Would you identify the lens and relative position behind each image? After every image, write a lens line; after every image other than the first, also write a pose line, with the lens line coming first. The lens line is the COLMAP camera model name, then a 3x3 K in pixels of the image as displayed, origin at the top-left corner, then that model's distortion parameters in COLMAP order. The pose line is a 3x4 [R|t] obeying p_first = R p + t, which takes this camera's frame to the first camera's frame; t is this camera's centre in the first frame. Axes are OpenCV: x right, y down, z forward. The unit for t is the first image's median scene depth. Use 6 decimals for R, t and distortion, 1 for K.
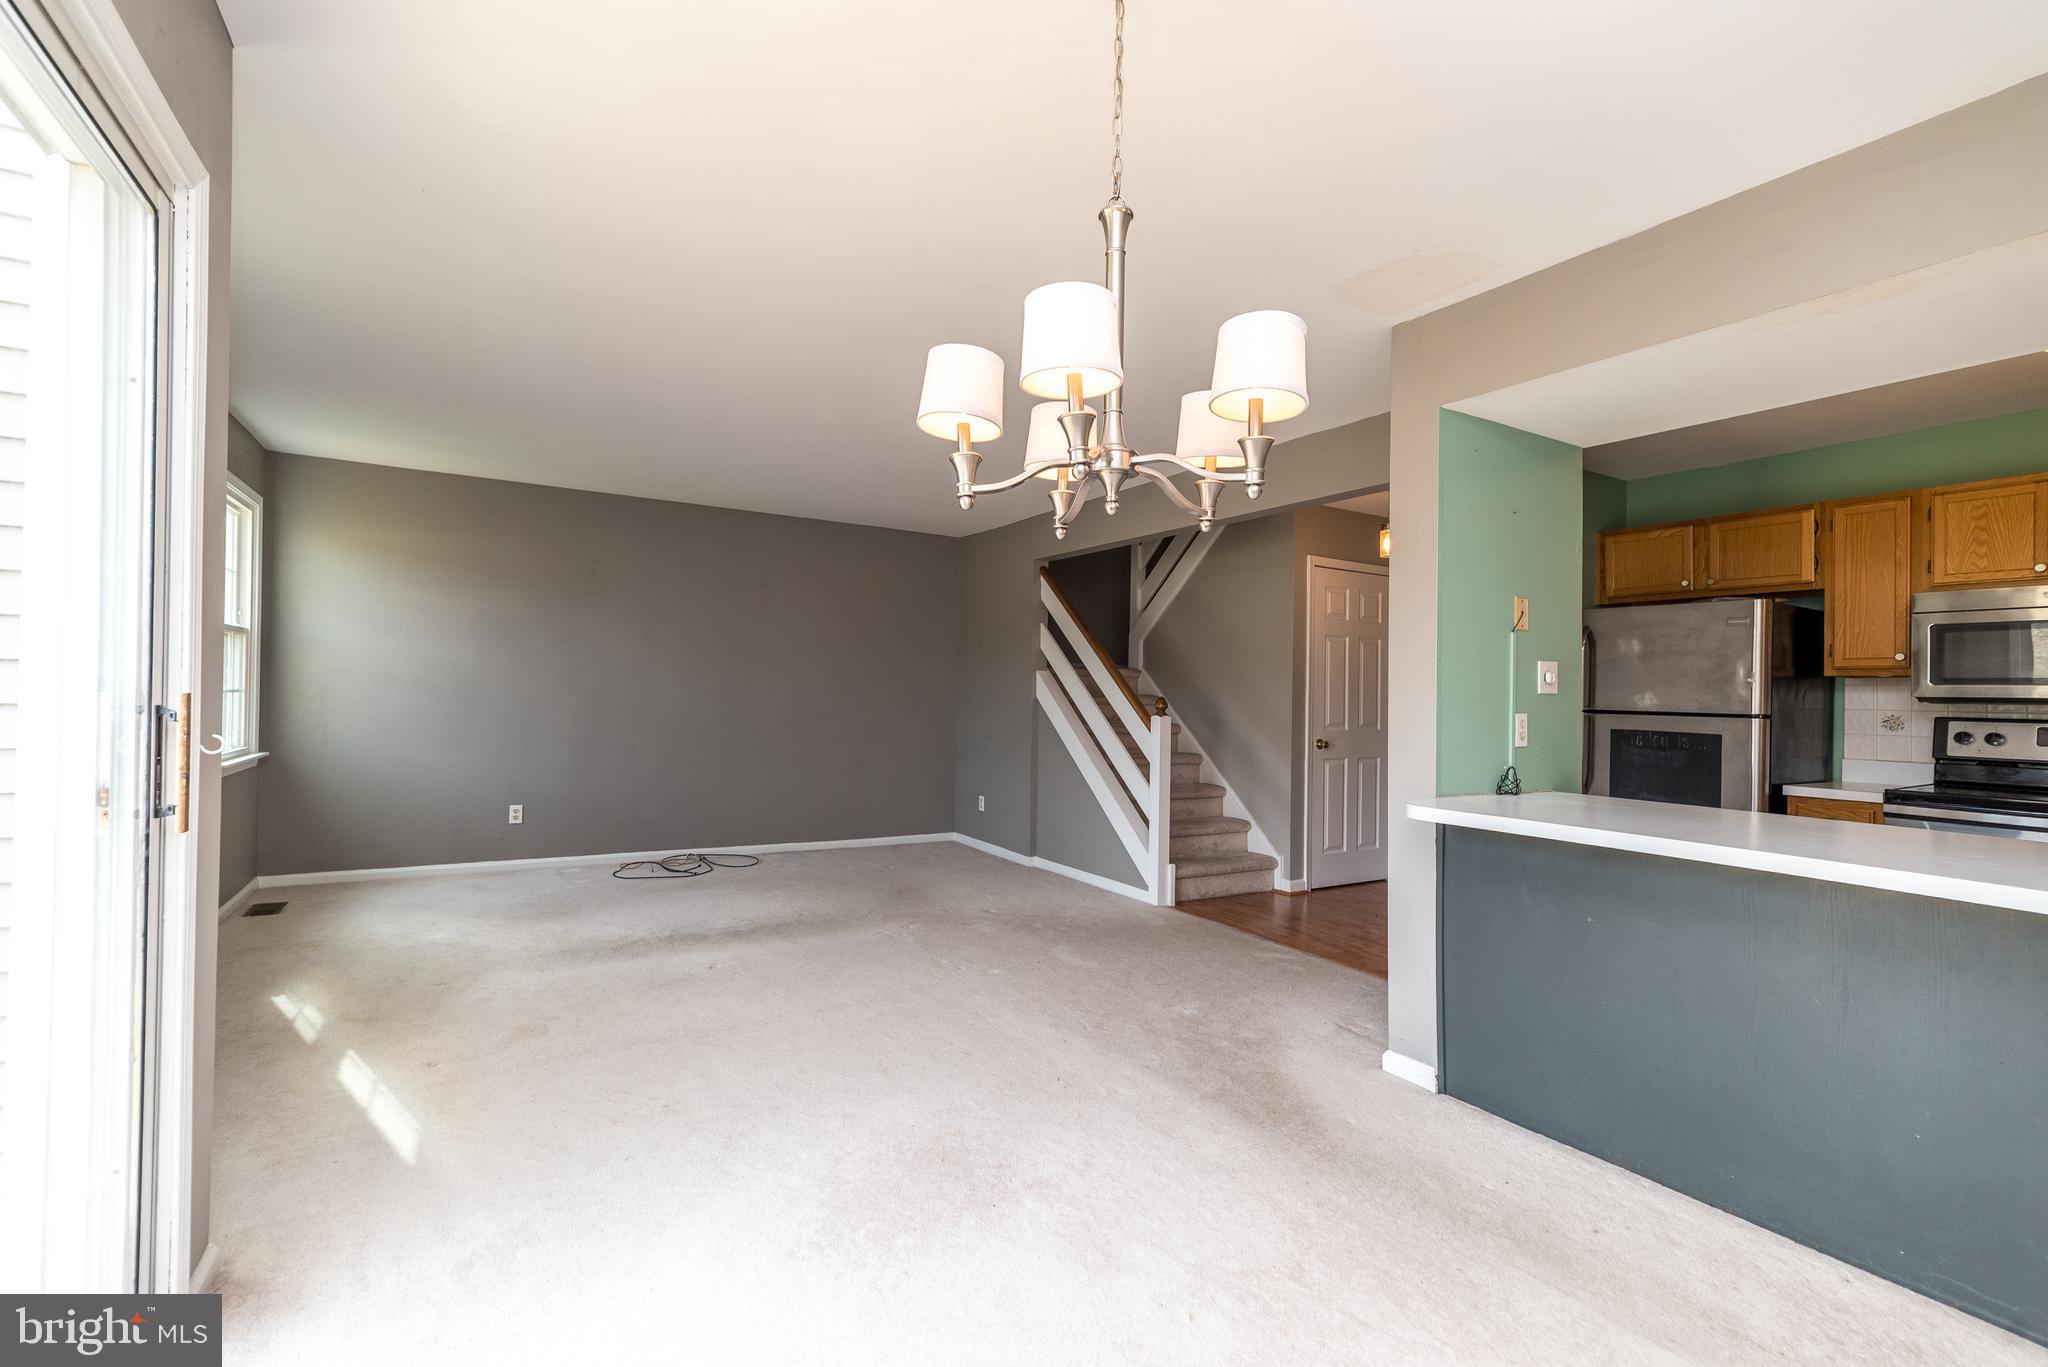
lens RADIAL K [[899.6, 0, 1020.9], [0, 899.6, 684.2], [0, 0, 1]] dist [0.008719, -0.000419]
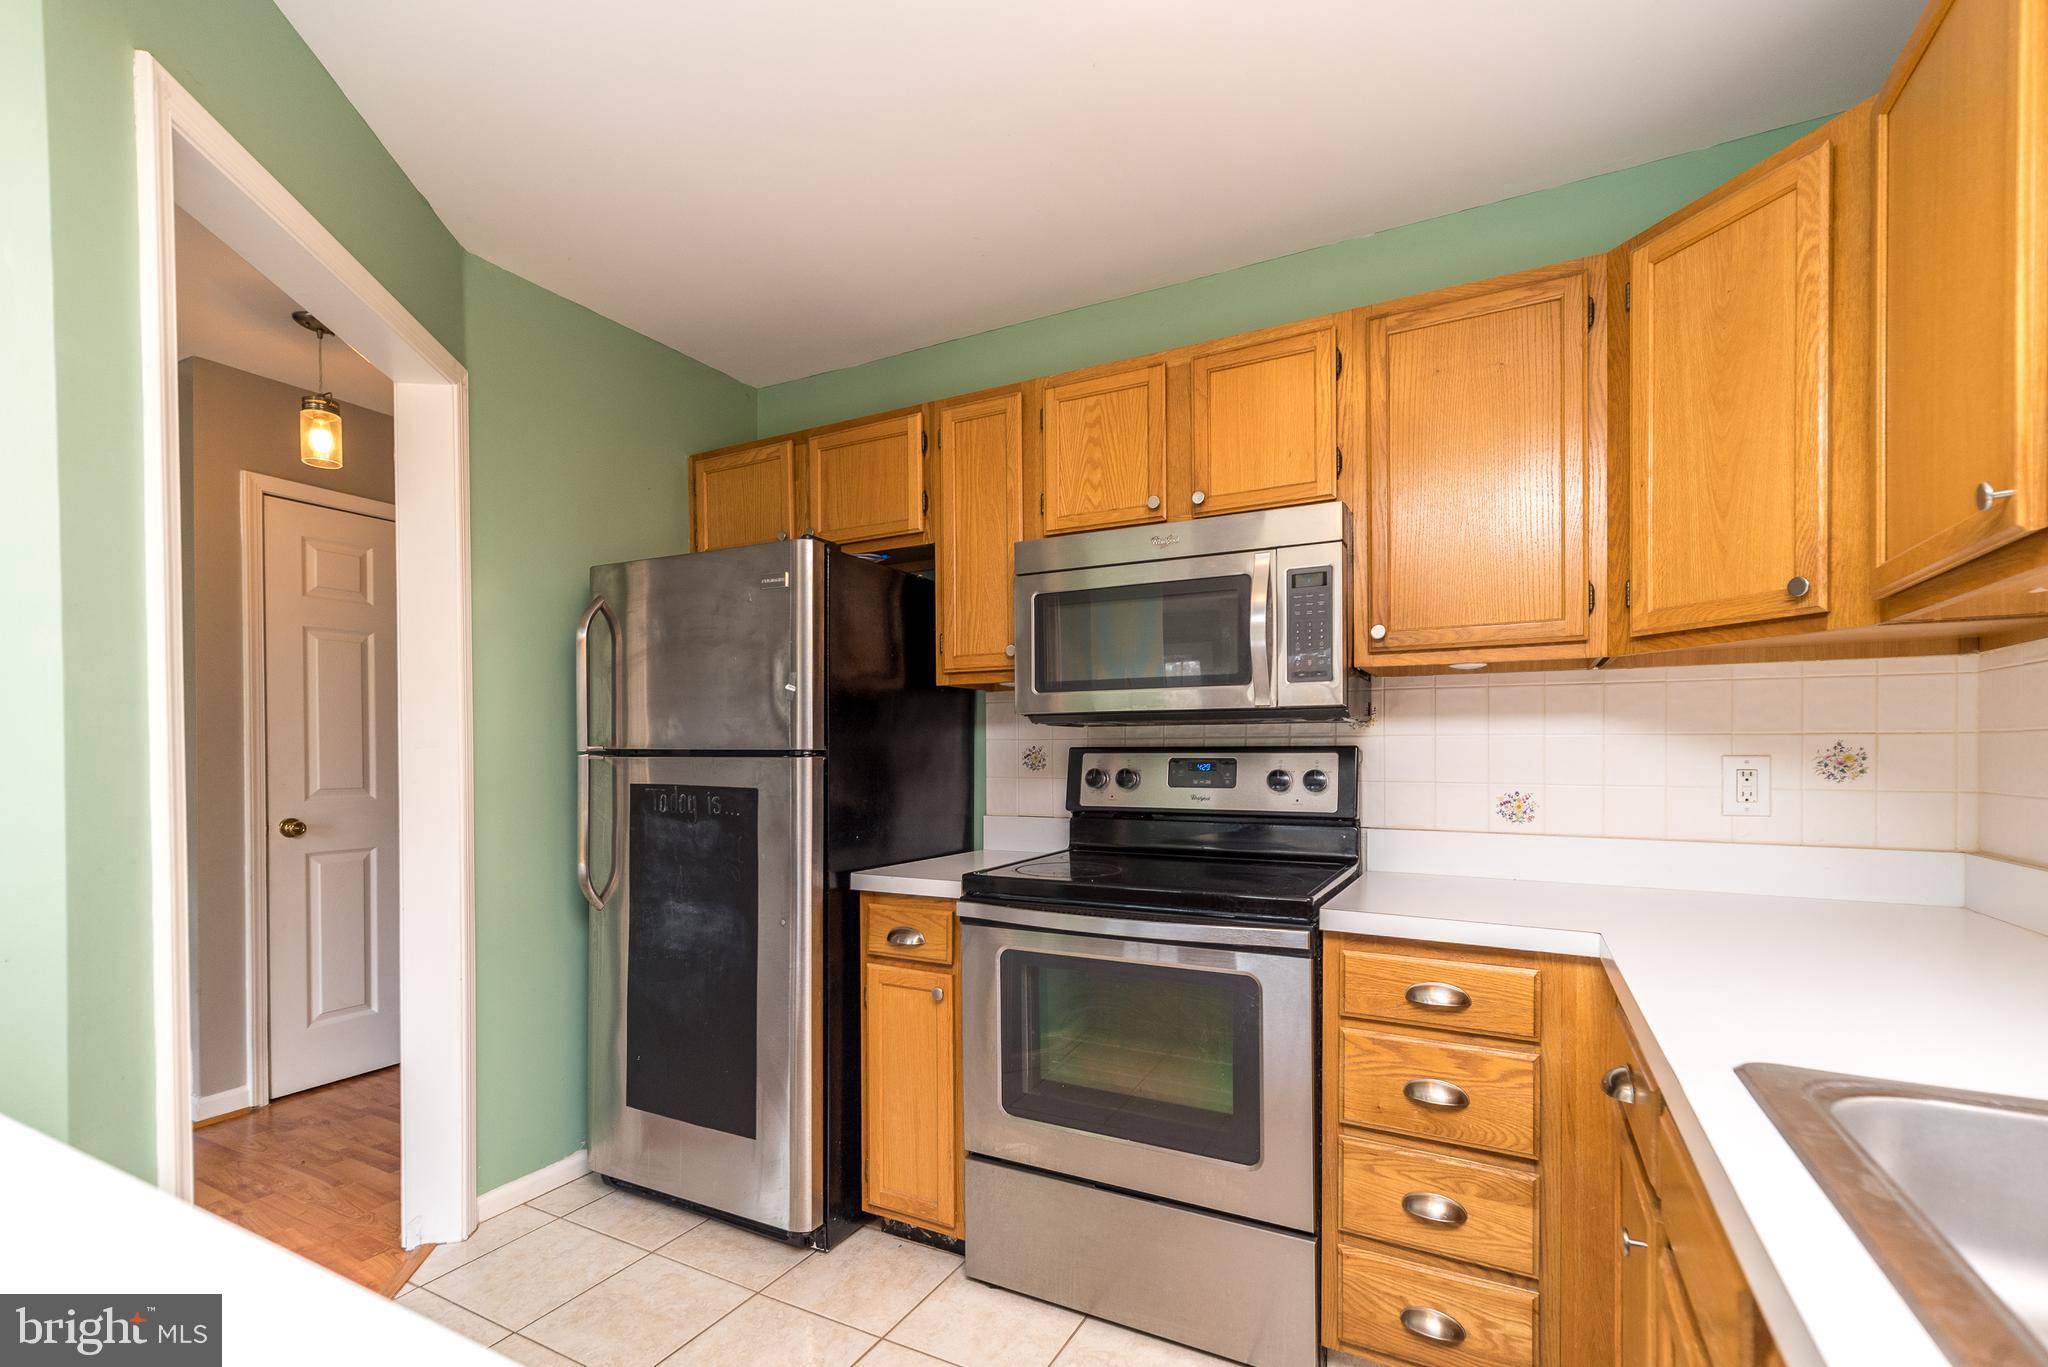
lens RADIAL K [[927.9, 0, 1026.6], [0, 927.9, 767.4], [0, 0, 1]] dist [0.002315, 0.000278]
pose [[0.853628, -0.032838, 0.519847, 0.621429], [0.015461, 0.999168, 0.037728, 0.024289], [-0.520654, -0.024168, 0.853426, 0.435459]]
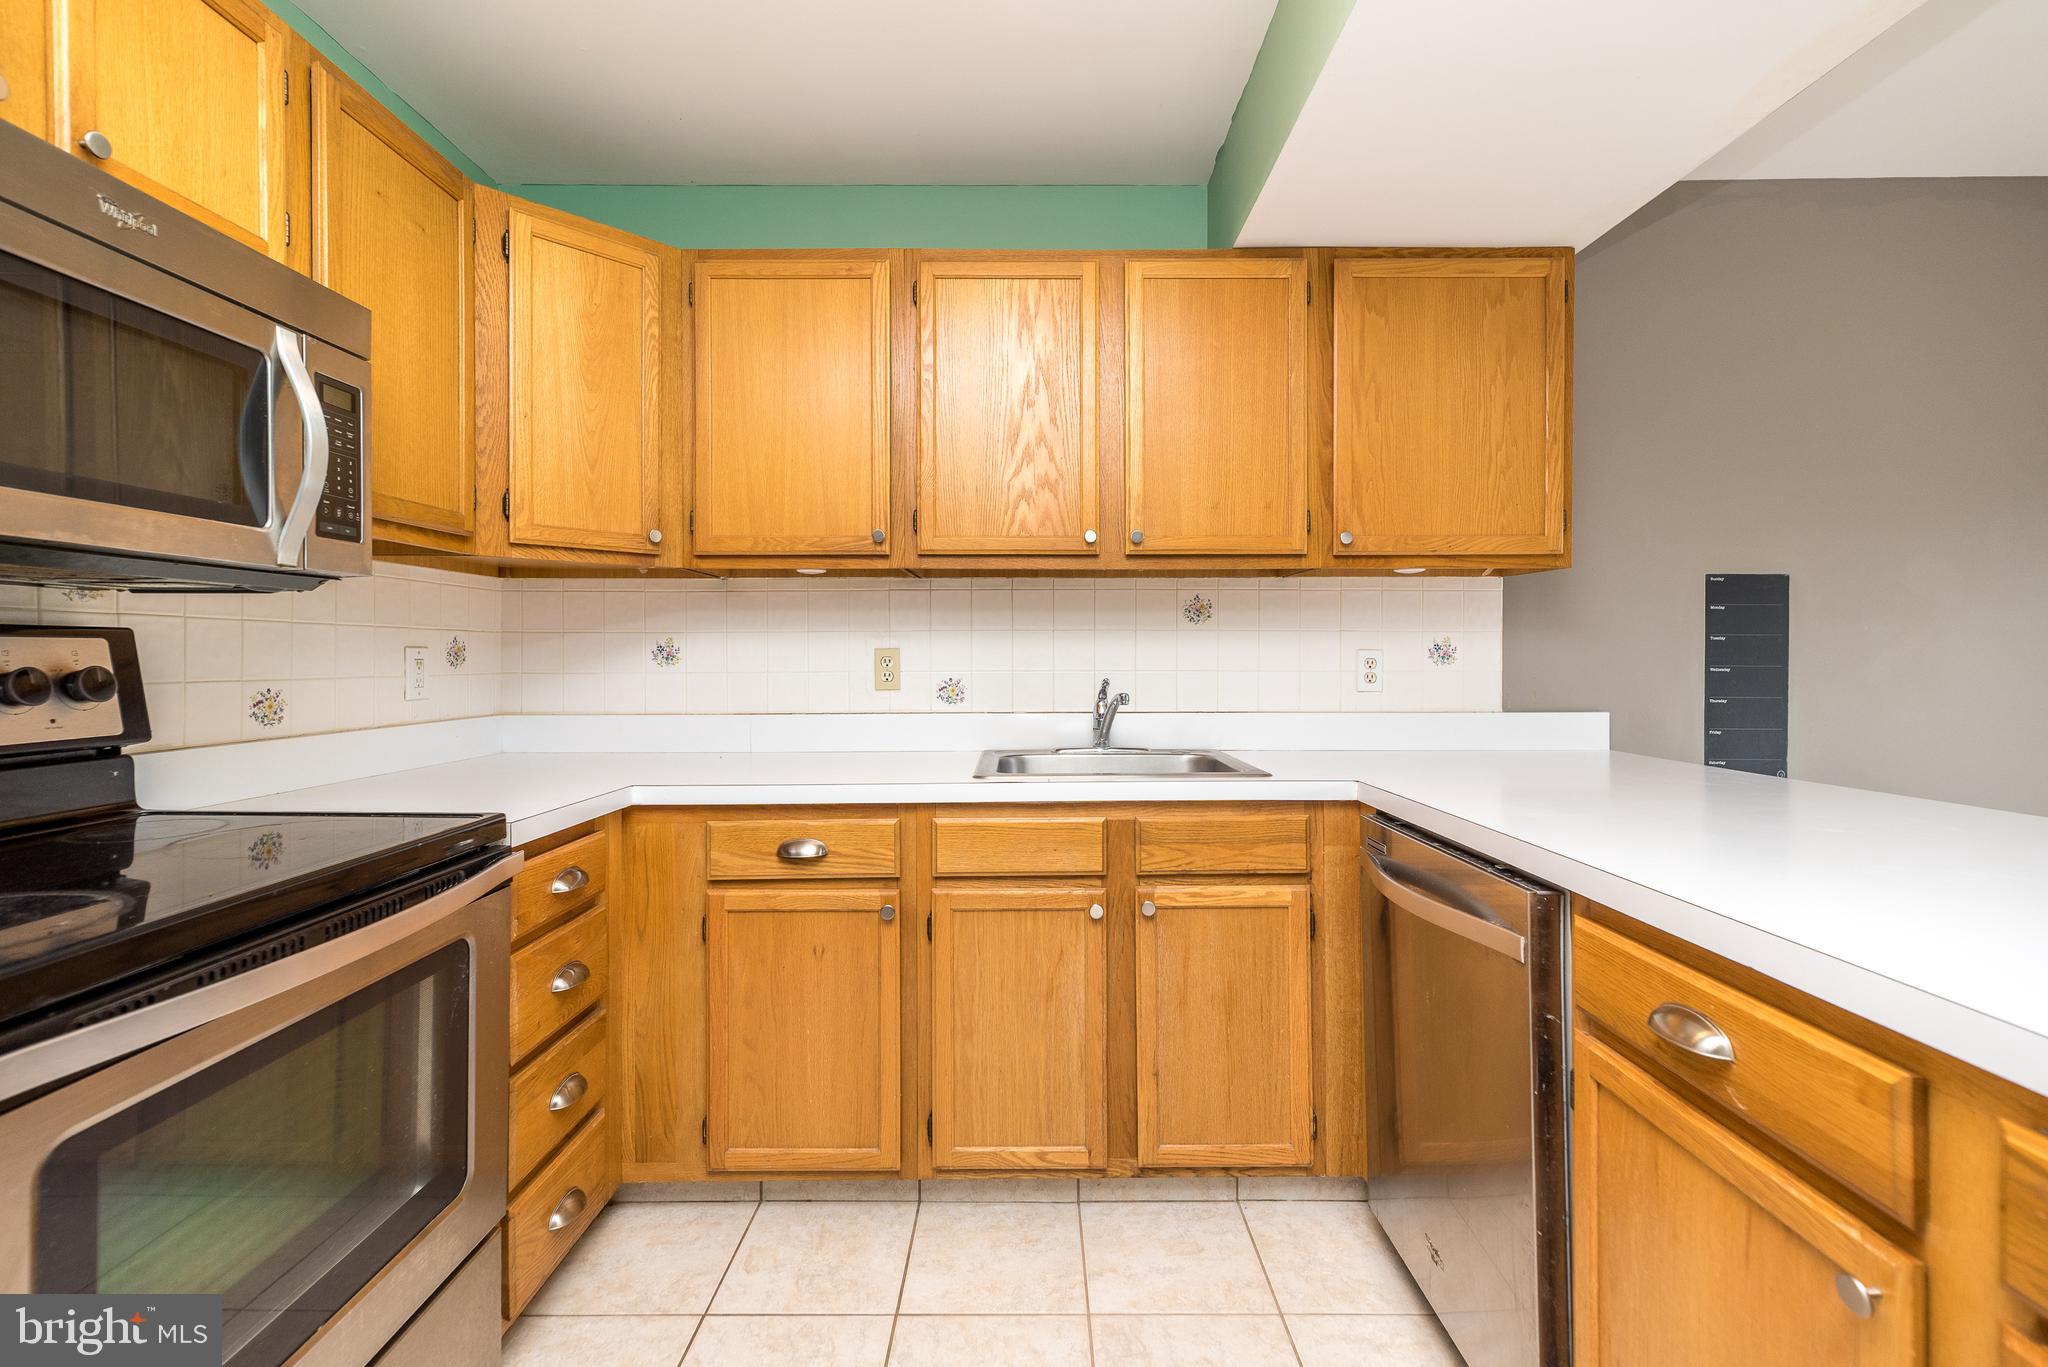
lens RADIAL K [[913.6, 0, 1023.3], [0, 913.6, 653.8], [0, 0, 1]] dist [-0.003029, -0.000315]
pose [[-0.852478, -0.021414, 0.522324, 0.600144], [-0.025103, 0.999685, 0.000014, 0.037232], [-0.522160, -0.013100, -0.852747, 0.948416]]
